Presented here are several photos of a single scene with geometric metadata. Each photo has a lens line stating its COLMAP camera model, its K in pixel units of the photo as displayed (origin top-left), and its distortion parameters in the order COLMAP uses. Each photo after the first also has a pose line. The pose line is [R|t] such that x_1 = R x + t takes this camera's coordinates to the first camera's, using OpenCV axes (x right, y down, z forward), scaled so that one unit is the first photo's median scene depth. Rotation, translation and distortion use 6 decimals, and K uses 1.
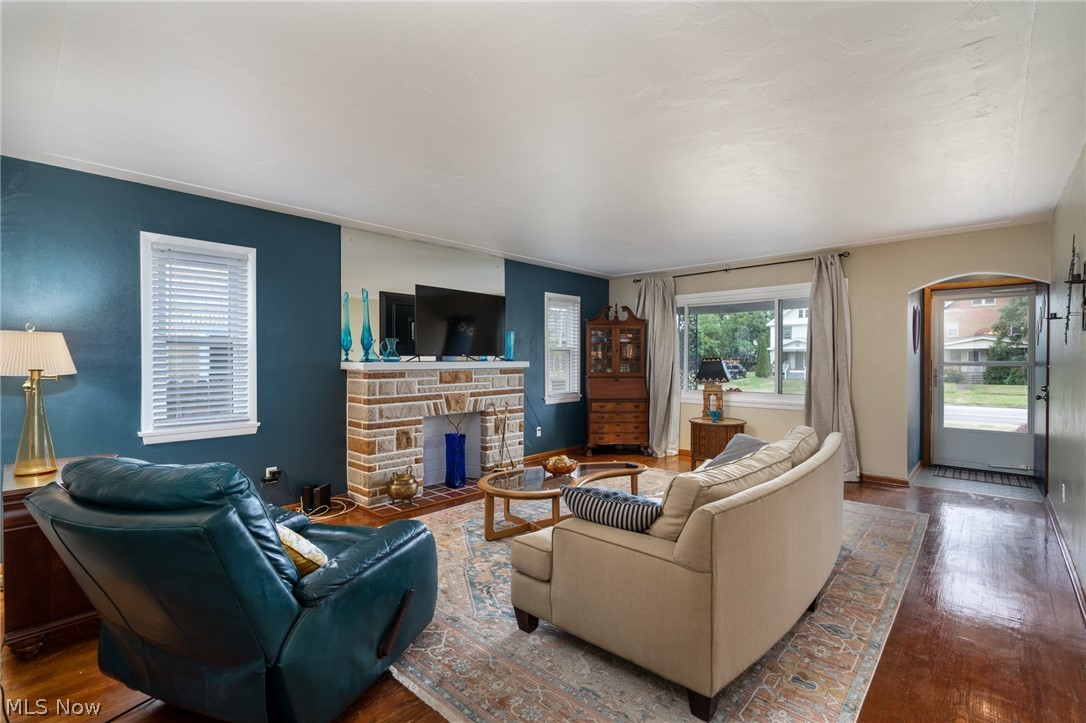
lens RADIAL K [[494.3, 0, 519.1], [0, 494.3, 367.7], [0, 0, 1]] dist [-0.010184, 0.003955]
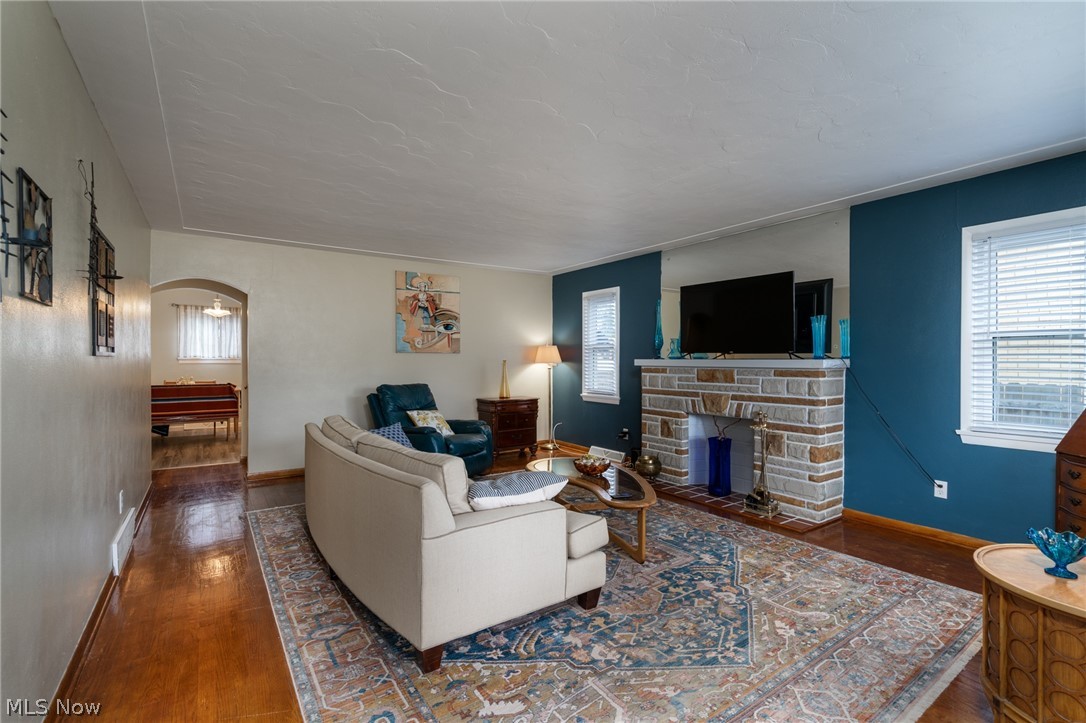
lens RADIAL K [[494.3, 0, 553.6], [0, 494.3, 357.5], [0, 0, 1]] dist [-0.010184, 0.003955]
pose [[-0.189849, 0.000681, -0.981813, 0.814001], [-0.015114, 0.999879, 0.003616, -0.013837], [0.981697, 0.015525, -0.189816, 0.849613]]
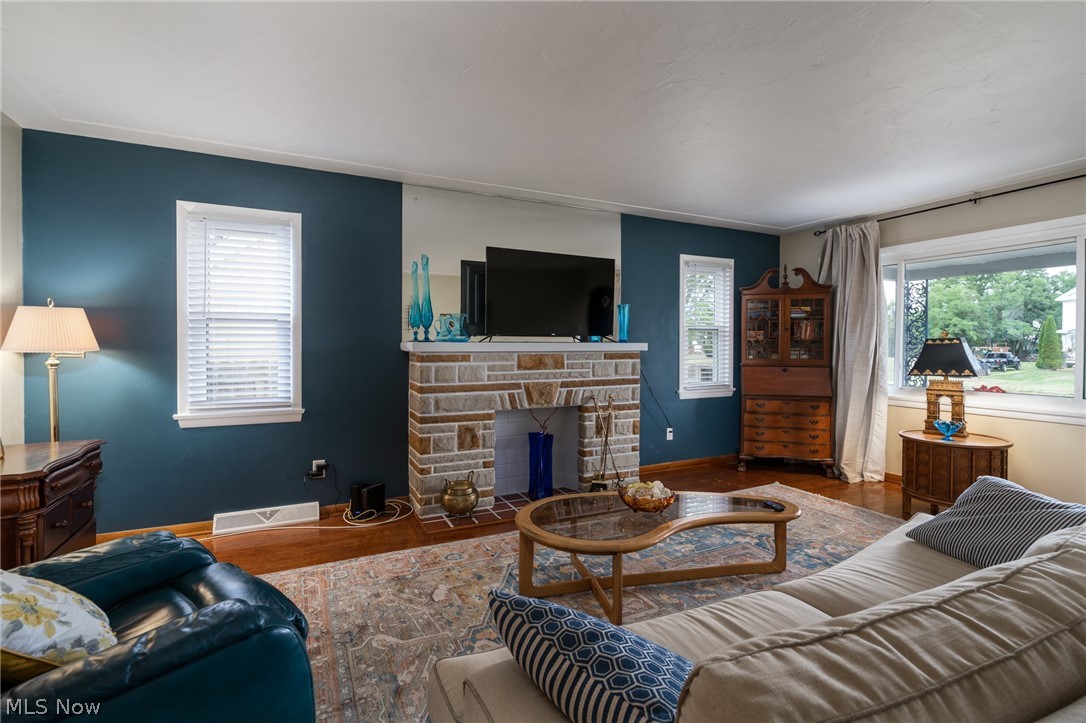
lens RADIAL K [[494.3, 0, 518.4], [0, 494.3, 352.2], [0, 0, 1]] dist [-0.010184, 0.003955]
pose [[0.934136, 0.009718, -0.356784, 0.118006], [-0.009945, 0.999950, 0.001199, 0.002836], [0.356778, 0.002428, 0.934186, 0.237837]]
